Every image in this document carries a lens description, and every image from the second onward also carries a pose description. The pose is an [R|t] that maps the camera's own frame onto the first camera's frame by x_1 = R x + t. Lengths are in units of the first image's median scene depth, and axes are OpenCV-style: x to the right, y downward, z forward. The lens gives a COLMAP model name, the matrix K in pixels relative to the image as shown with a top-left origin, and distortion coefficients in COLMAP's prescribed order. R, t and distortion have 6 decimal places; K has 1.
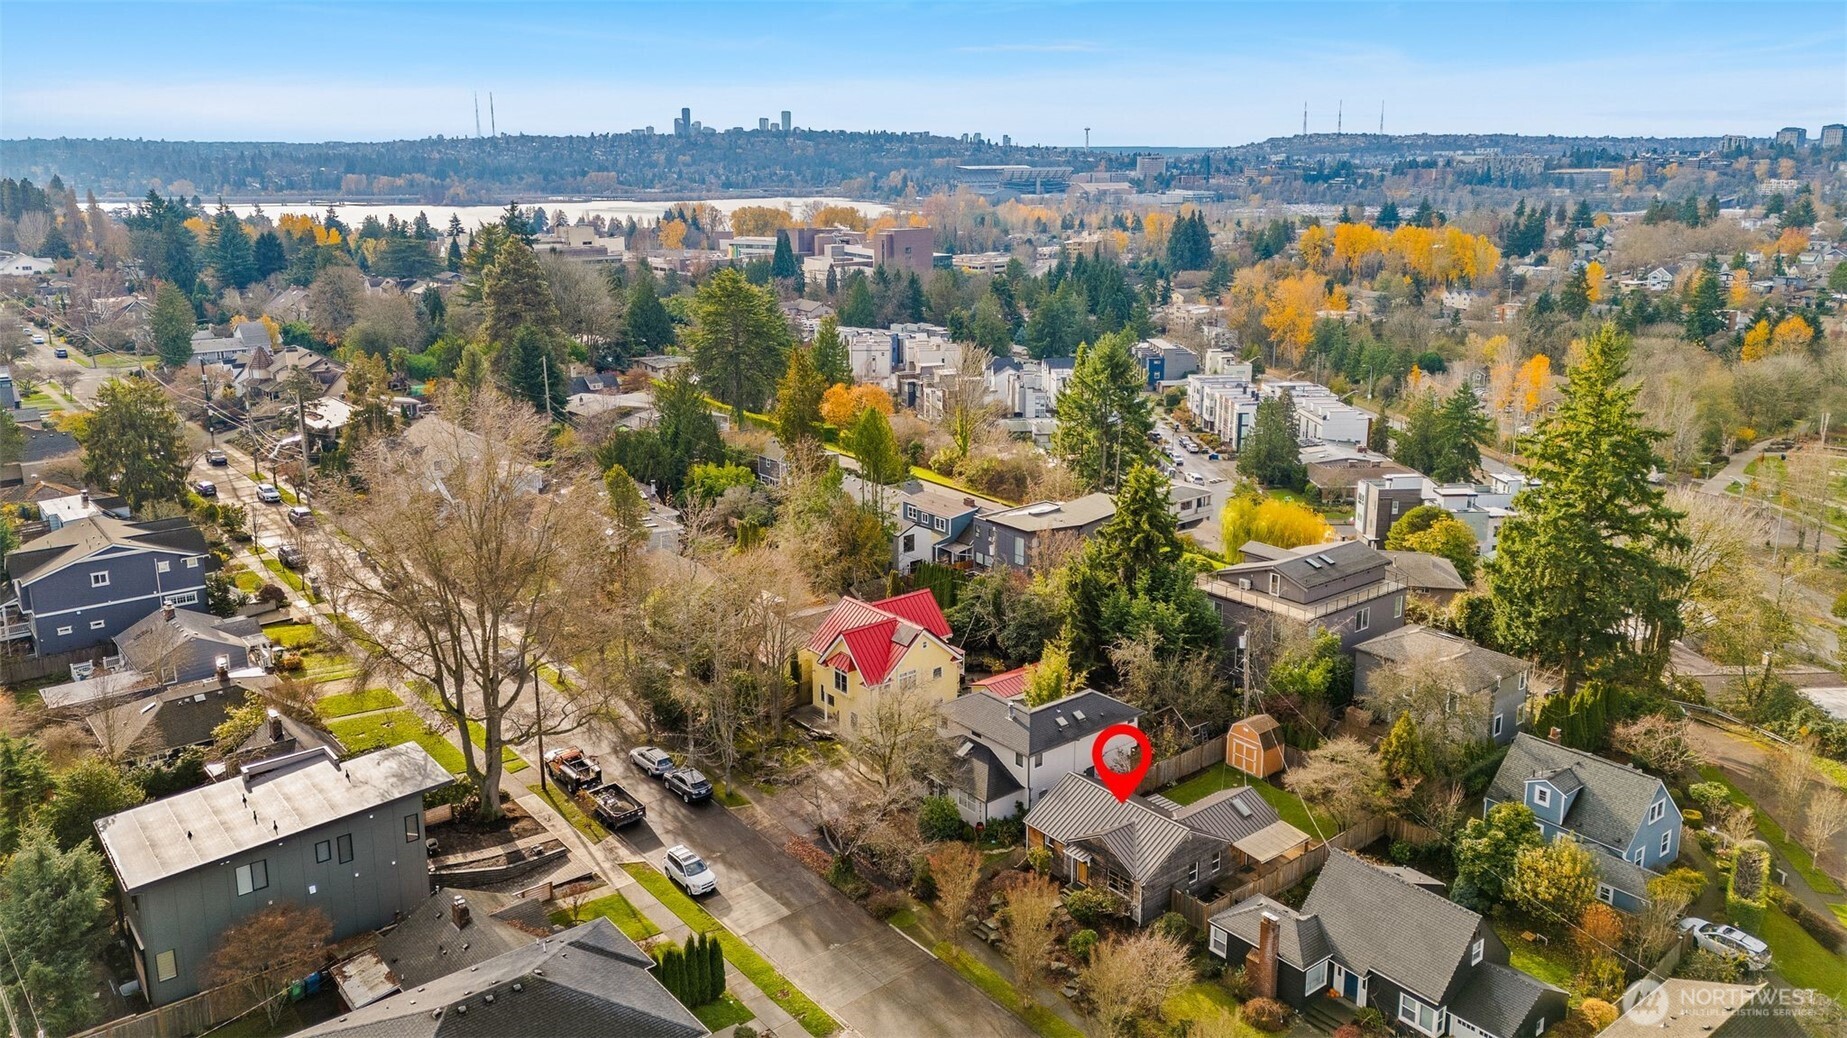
lens RADIAL K [[1320.2, 0, 926.4], [0, 1320.2, 514.7], [0, 0, 1]] dist [0.044072, -0.000723]
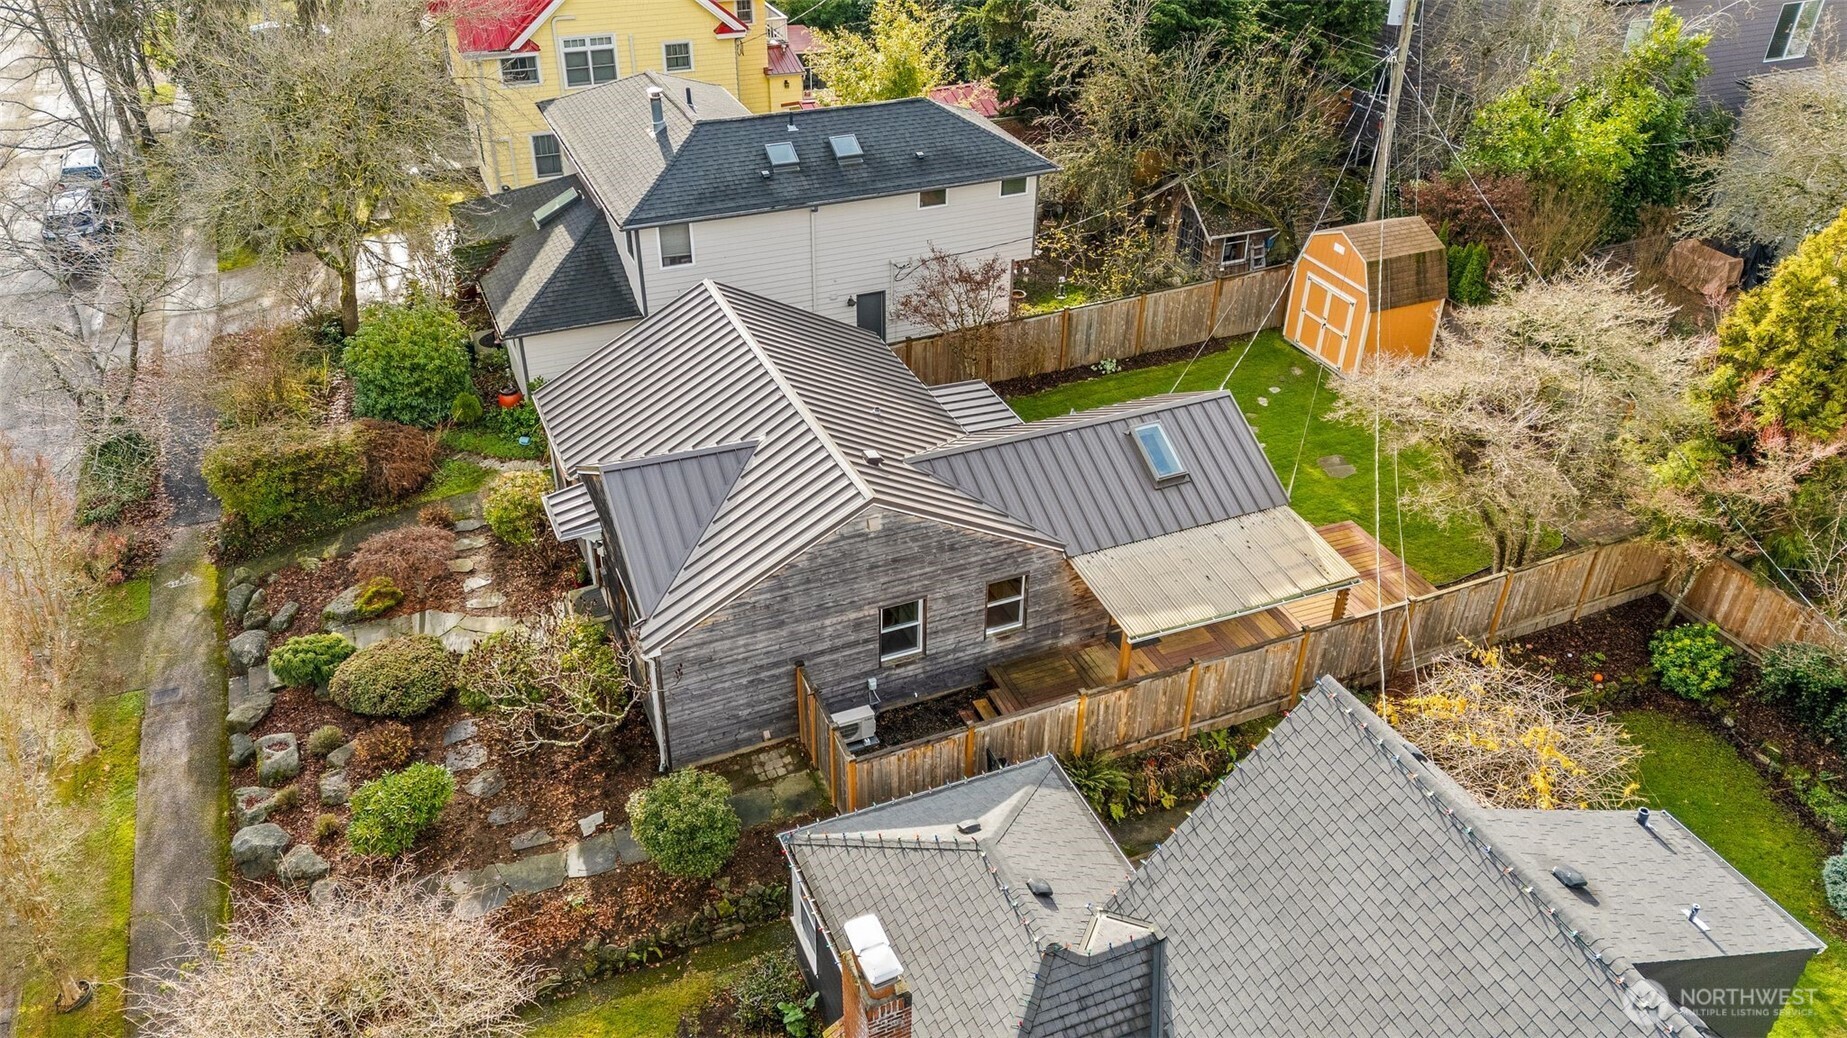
lens RADIAL K [[1320.2, 0, 916.9], [0, 1320.2, 519.4], [0, 0, 1]] dist [0.044072, -0.000723]
pose [[0.960585, 0.160208, -0.227179, 0.246862], [-0.079133, 0.941007, 0.329004, 0.133151], [0.266486, -0.298058, 0.916595, 0.671110]]
